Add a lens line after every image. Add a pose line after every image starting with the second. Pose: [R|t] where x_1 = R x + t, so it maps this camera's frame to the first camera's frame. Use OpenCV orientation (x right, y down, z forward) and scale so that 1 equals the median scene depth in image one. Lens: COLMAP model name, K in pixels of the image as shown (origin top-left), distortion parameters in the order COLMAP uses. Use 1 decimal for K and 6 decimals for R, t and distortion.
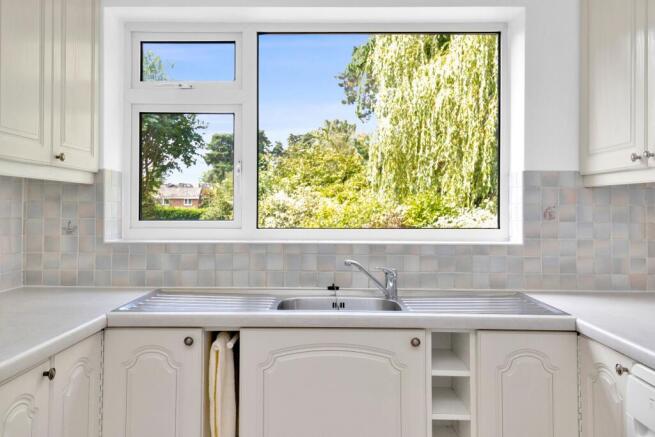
lens RADIAL K [[556.2, 0, 326.6], [0, 556.2, 198.2], [0, 0, 1]] dist [-0.007179, 0.002440]
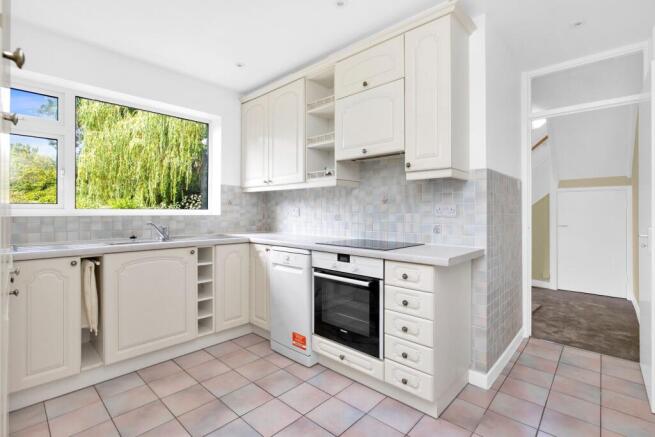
lens RADIAL K [[303.8, 0, 326.4], [0, 303.8, 210.3], [0, 0, 1]] dist [0.001392, 0.000375]
pose [[0.667056, -0.001529, 0.745006, -0.328057], [-0.007674, 0.999931, 0.008923, 0.046910], [-0.744968, -0.011669, 0.666998, -0.233791]]
